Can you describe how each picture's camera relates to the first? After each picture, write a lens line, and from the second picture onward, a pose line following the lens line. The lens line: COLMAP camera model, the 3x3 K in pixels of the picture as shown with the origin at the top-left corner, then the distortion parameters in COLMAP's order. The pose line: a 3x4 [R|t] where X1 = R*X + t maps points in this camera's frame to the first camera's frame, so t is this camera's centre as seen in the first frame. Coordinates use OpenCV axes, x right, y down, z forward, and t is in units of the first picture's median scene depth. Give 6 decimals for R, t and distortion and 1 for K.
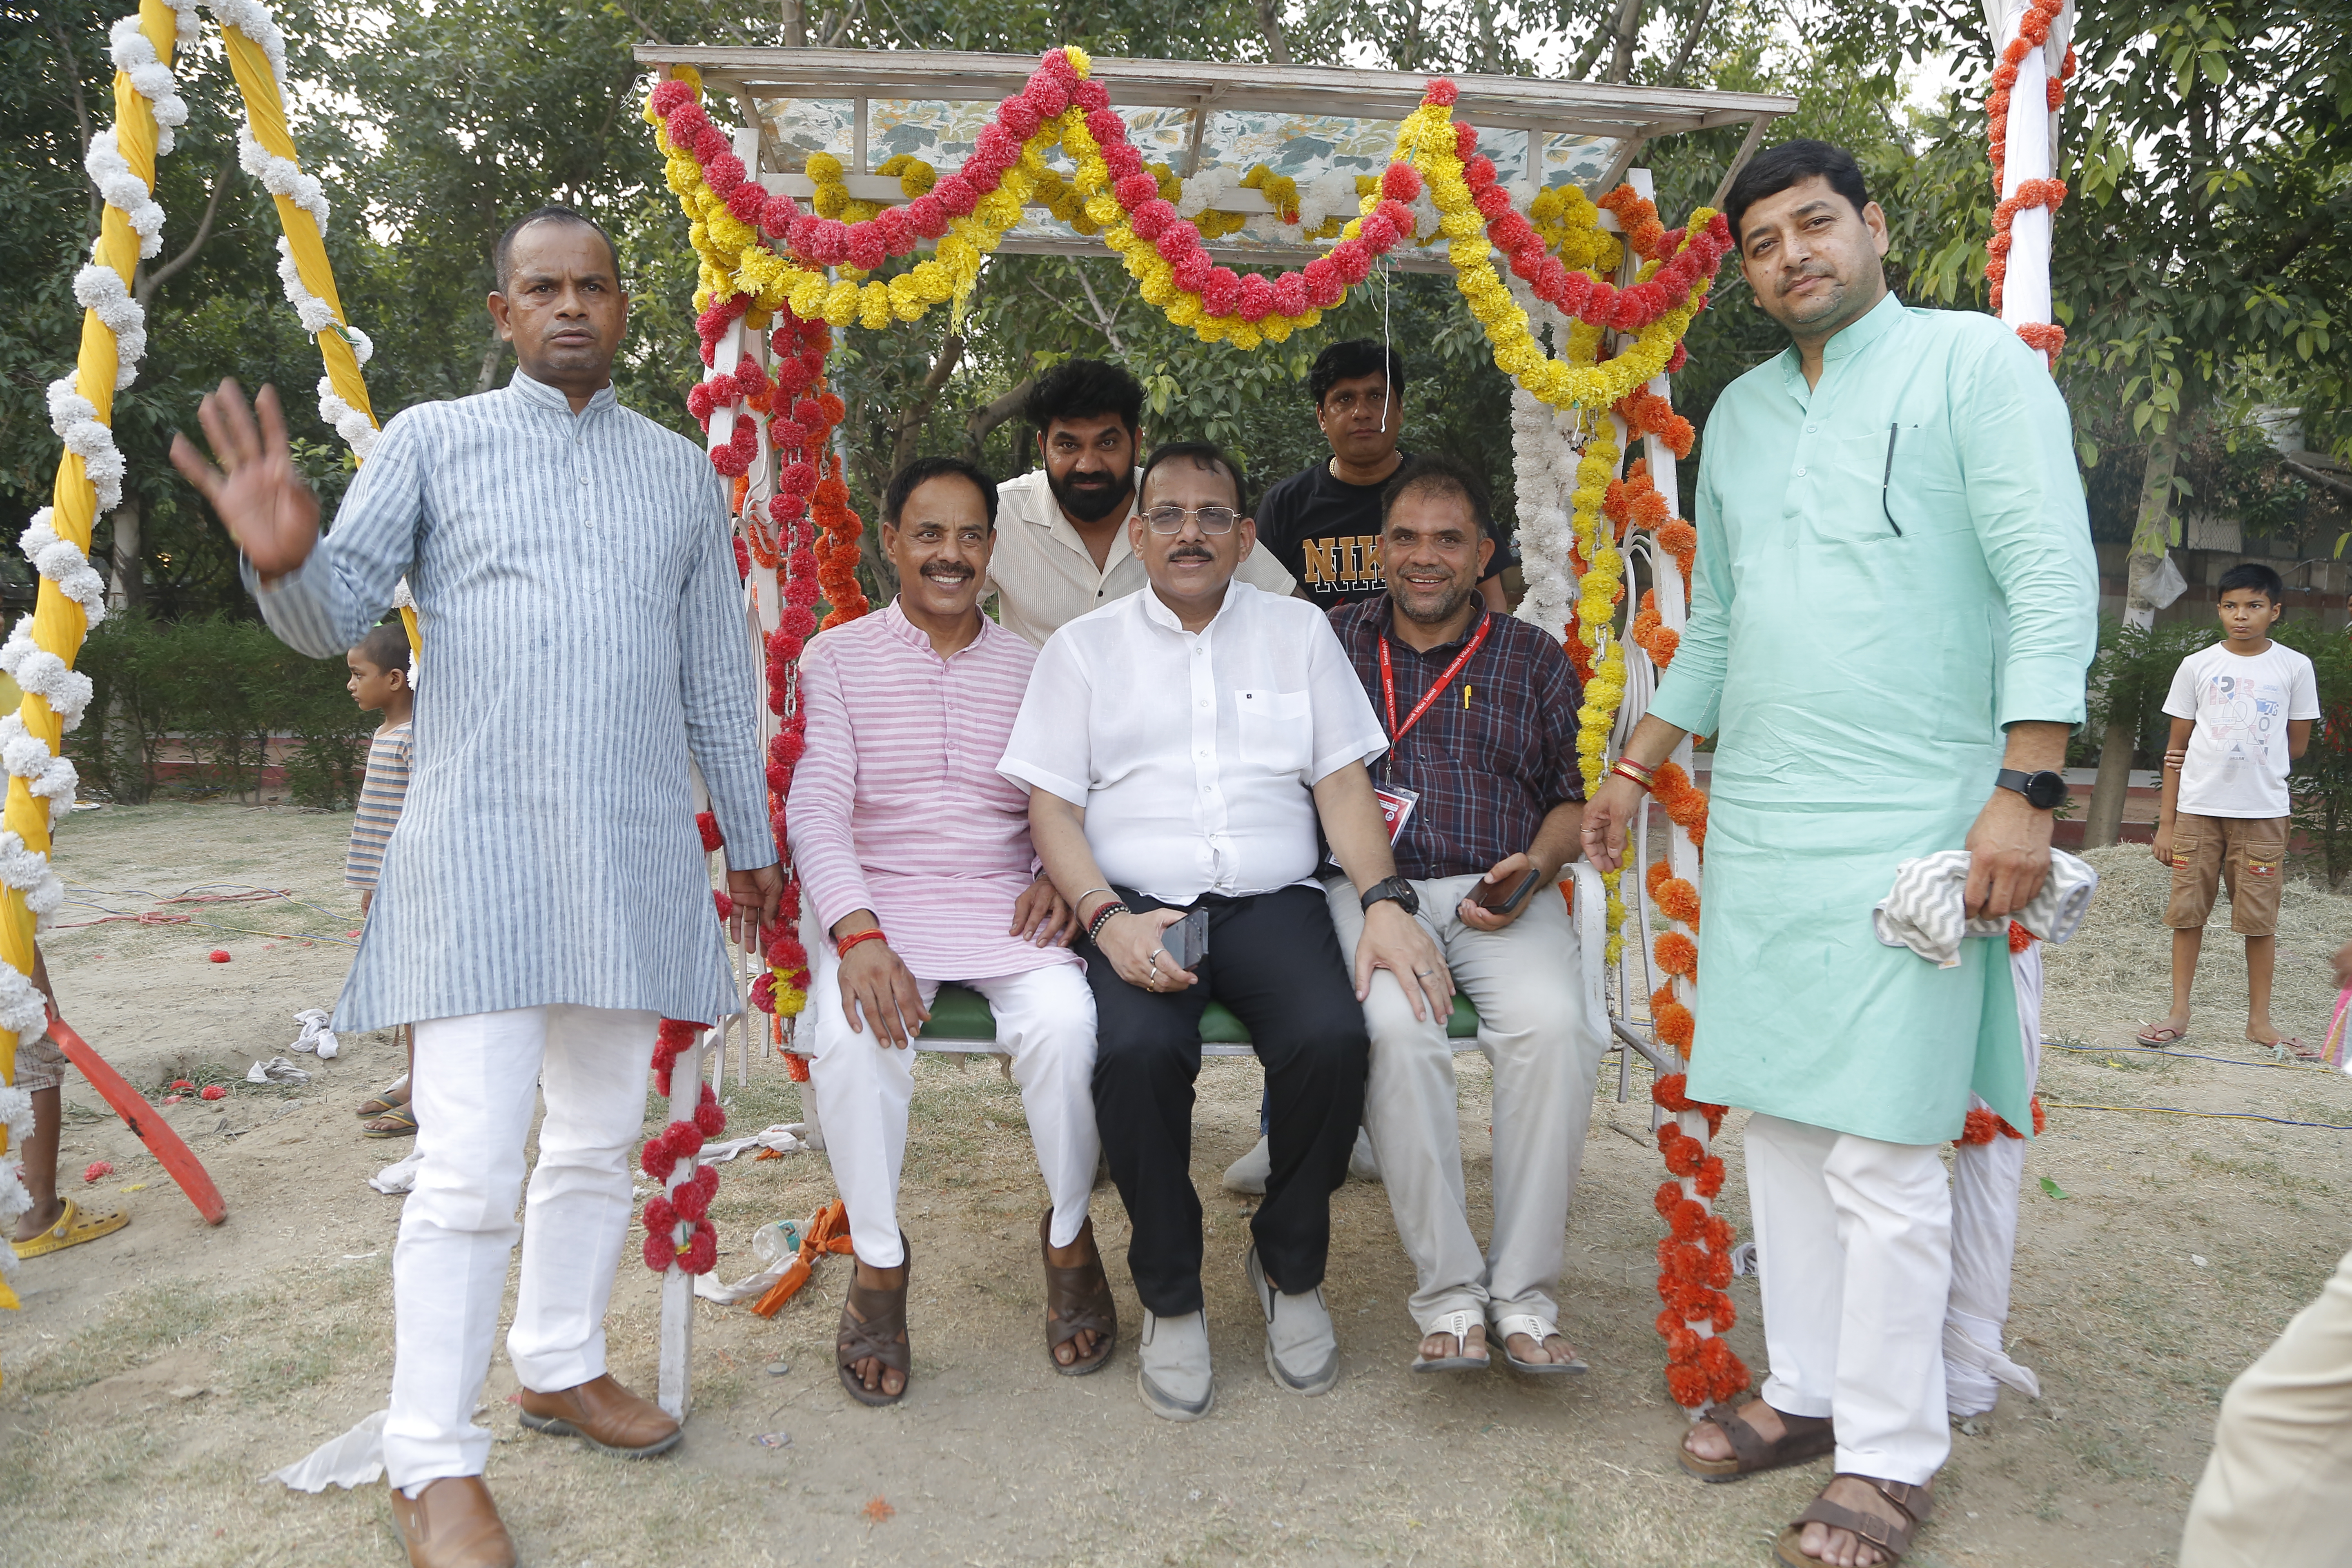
lens RADIAL K [[1778.8, 0, 1179.8], [0, 1778.8, 783.2], [0, 0, 1]] dist [-0.065368, 0.003548]
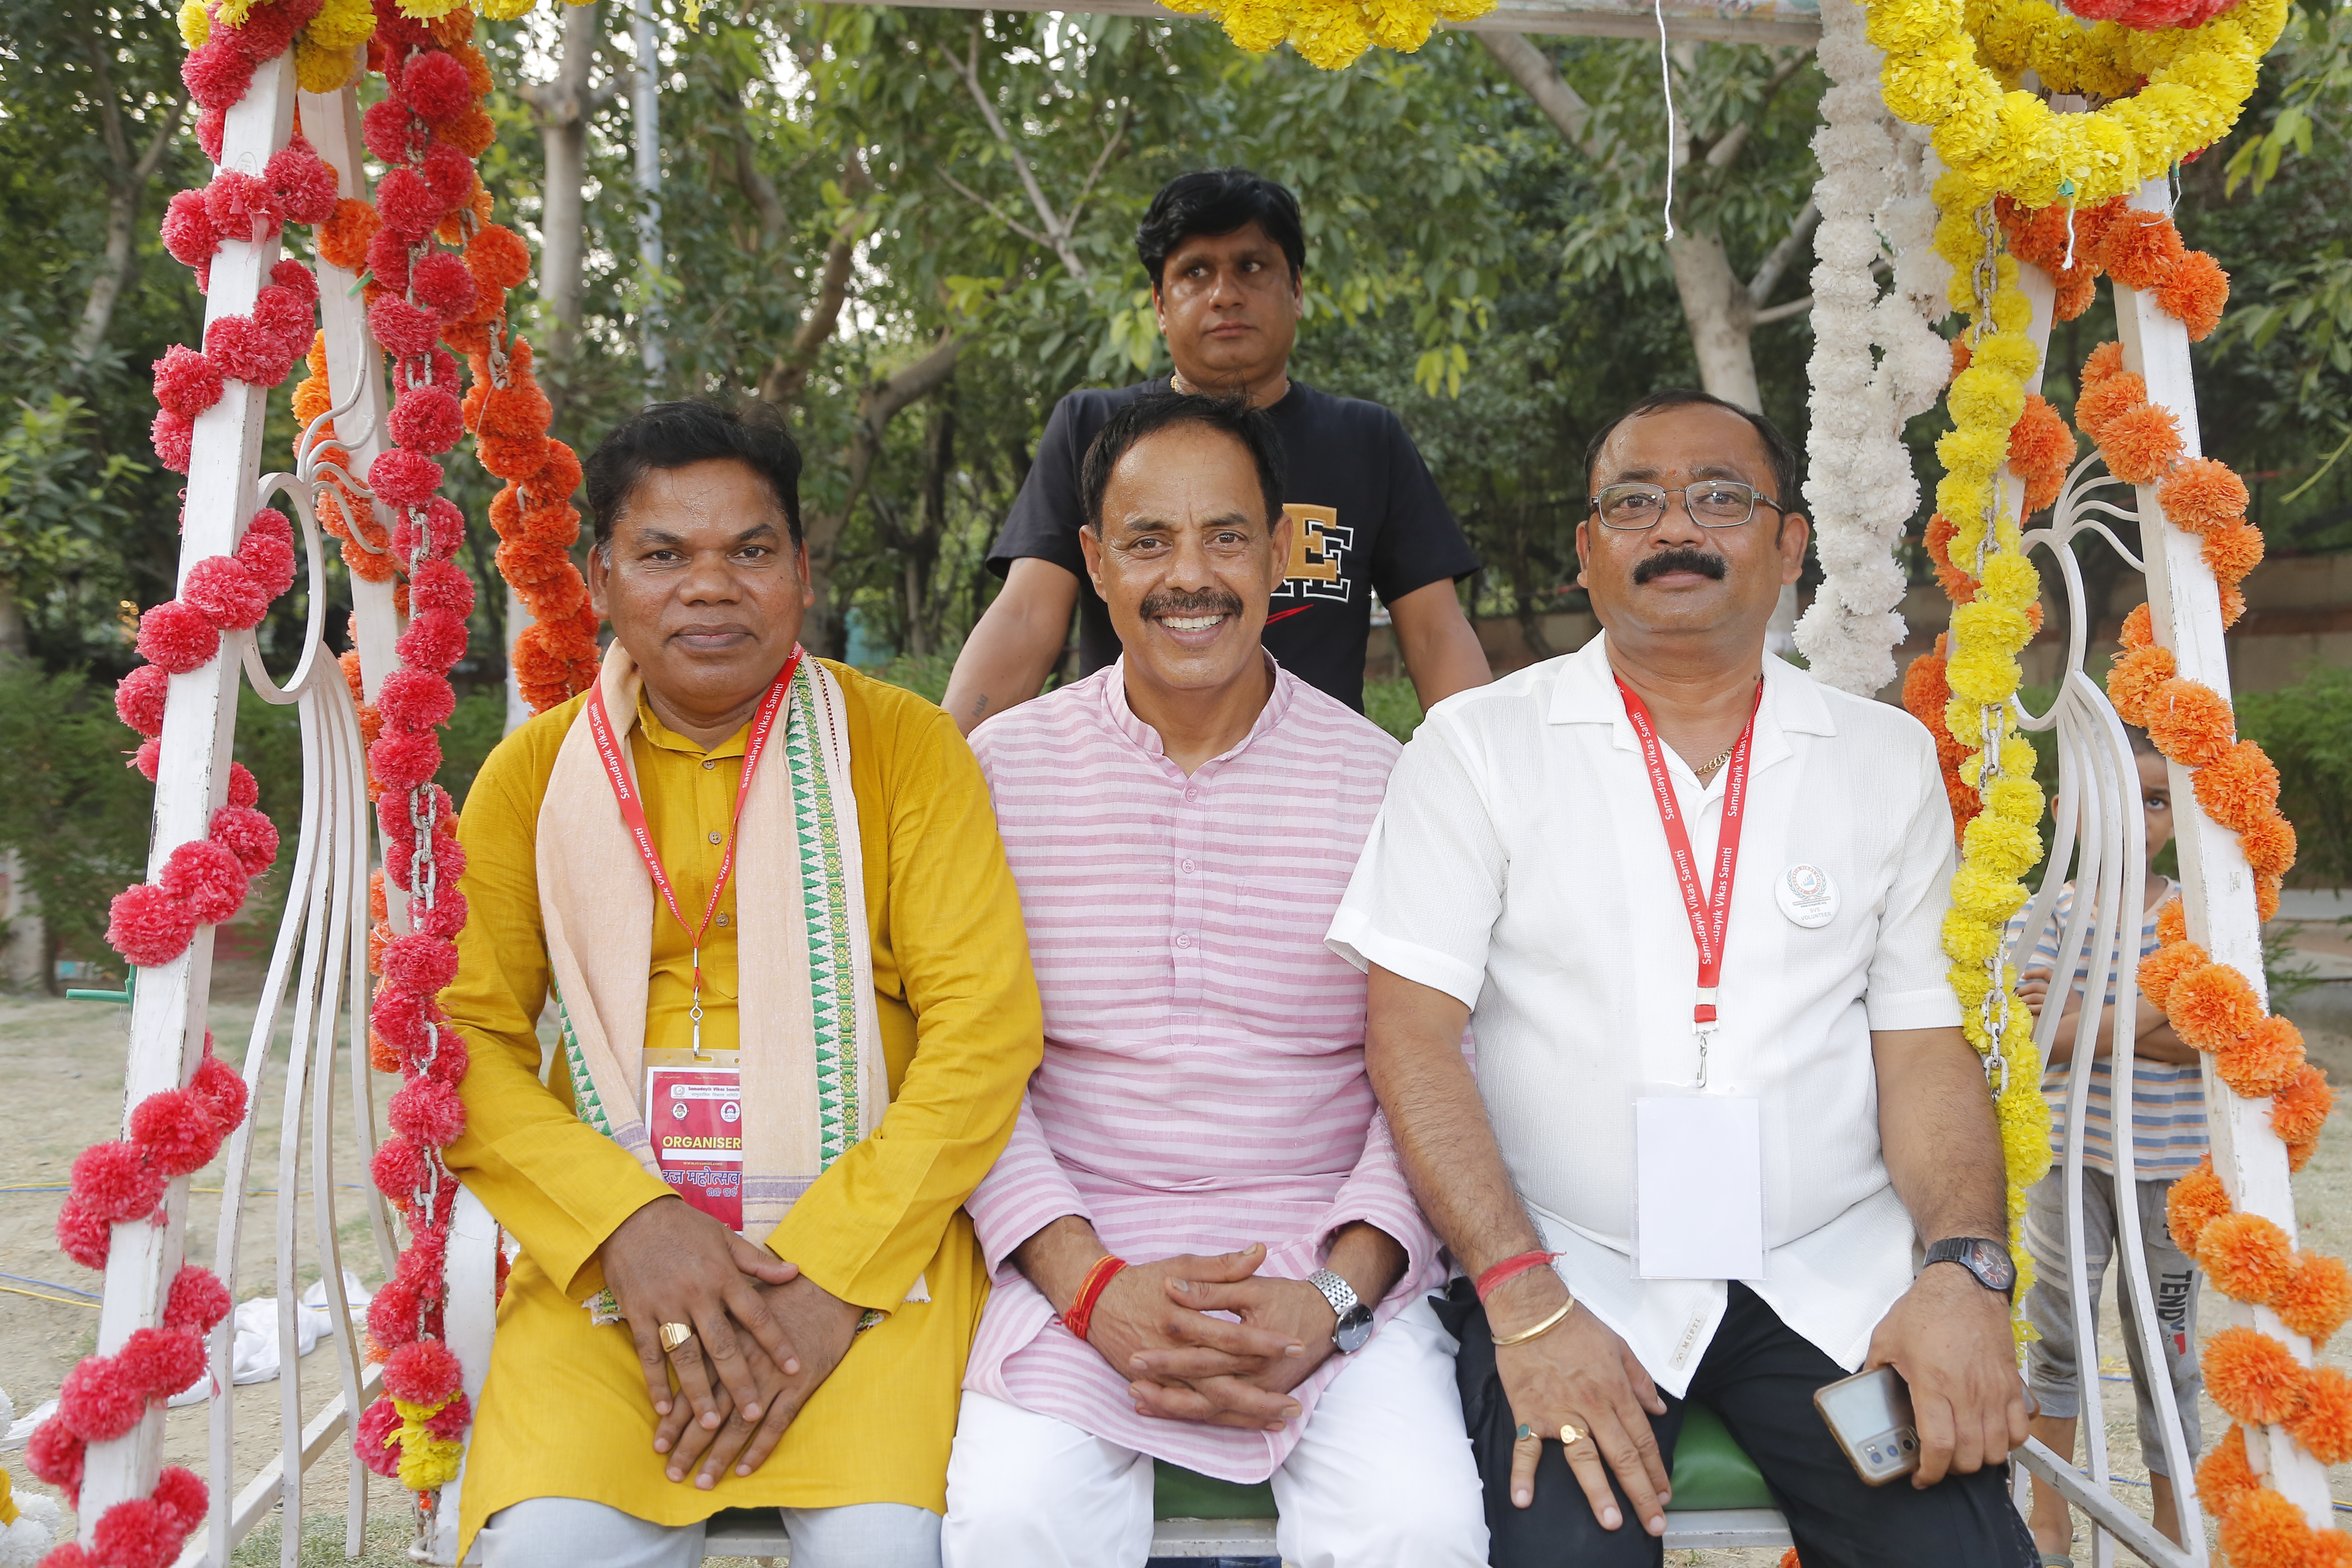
lens RADIAL K [[2448.1, 0, 1175.1], [0, 2448.1, 782.0], [0, 0, 1]] dist [0.005549, 0.000000]
pose [[0.999966, -0.008081, 0.001508, -0.001507], [0.008152, 0.998456, -0.054951, -0.008730], [-0.001062, 0.054961, 0.998488, 0.112457]]
